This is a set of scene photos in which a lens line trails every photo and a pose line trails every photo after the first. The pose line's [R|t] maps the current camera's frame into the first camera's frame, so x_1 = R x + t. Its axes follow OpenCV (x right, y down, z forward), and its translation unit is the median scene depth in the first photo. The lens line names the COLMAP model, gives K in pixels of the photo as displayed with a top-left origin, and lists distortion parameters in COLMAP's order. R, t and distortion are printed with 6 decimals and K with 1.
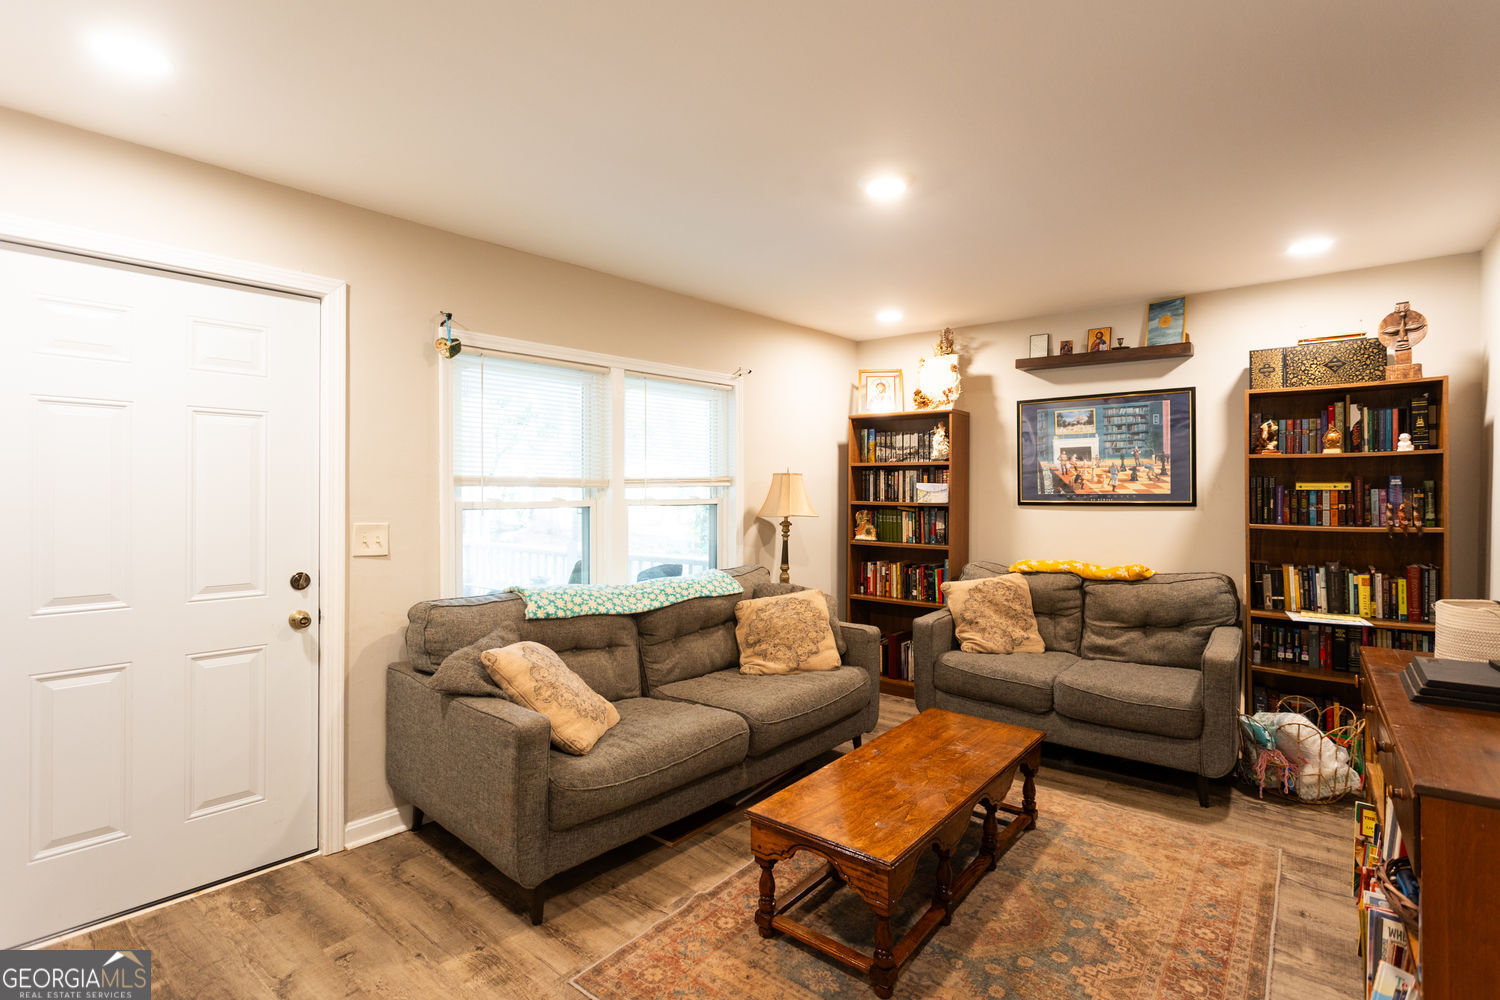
lens RADIAL K [[710.7, 0, 751.0], [0, 710.7, 481.3], [0, 0, 1]] dist [-0.000996, 0.000518]
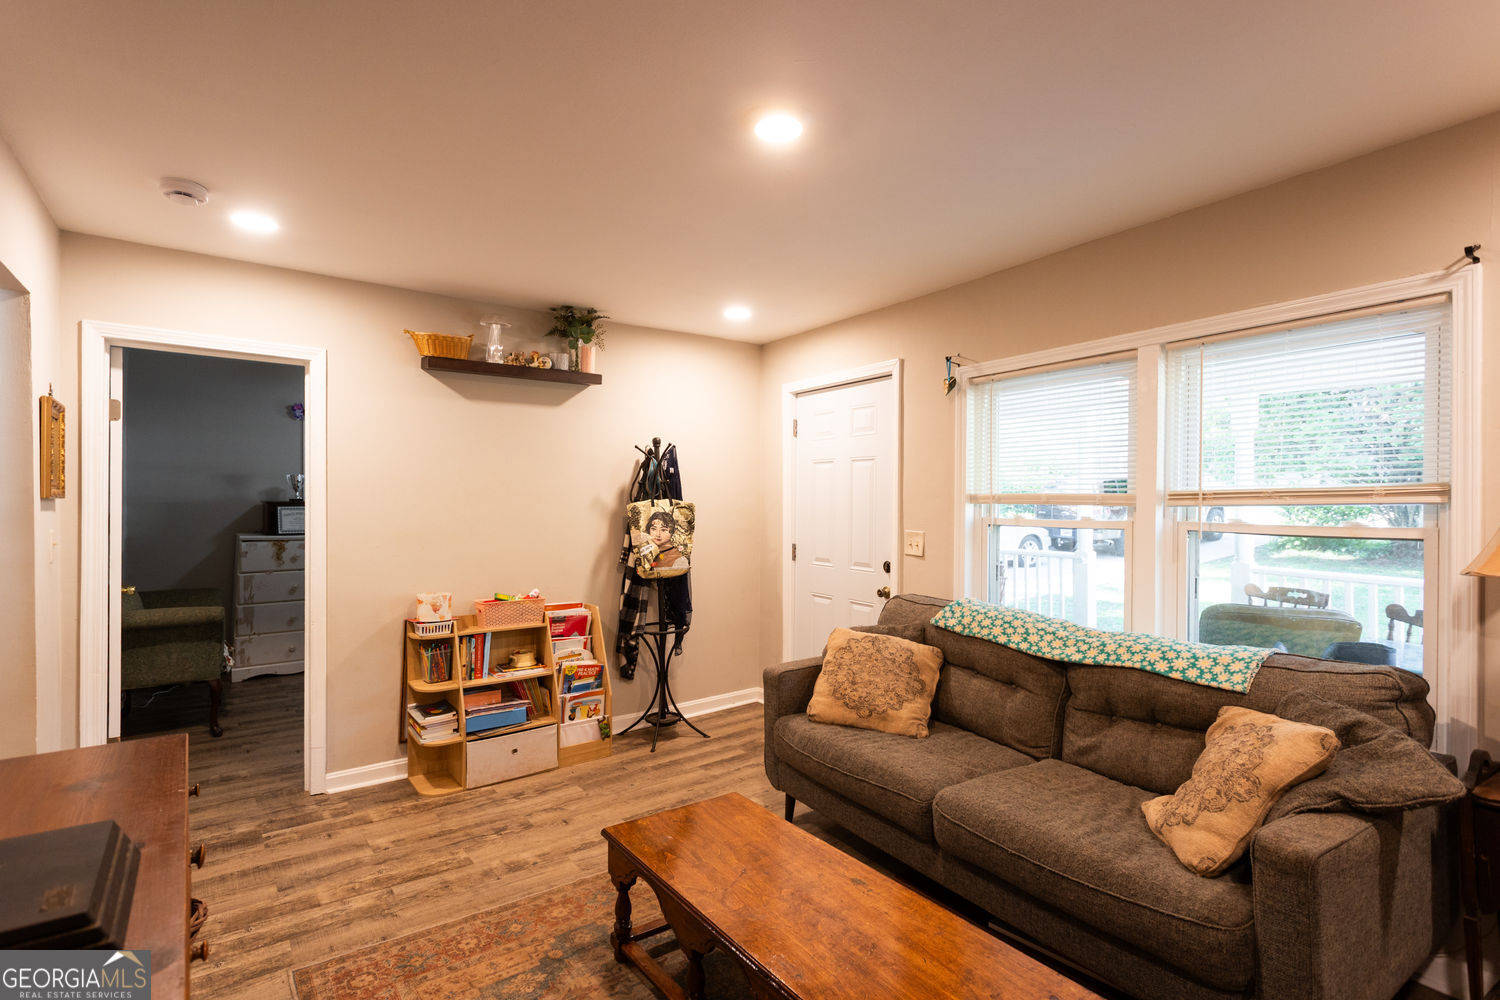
lens RADIAL K [[730.7, 0, 762.9], [0, 730.7, 501.8], [0, 0, 1]] dist [0.000961, -0.000226]
pose [[-0.237778, -0.003369, -0.971314, 0.591625], [0.004013, 0.999982, -0.004451, 0.005864], [0.971311, -0.004956, -0.237760, 0.711371]]
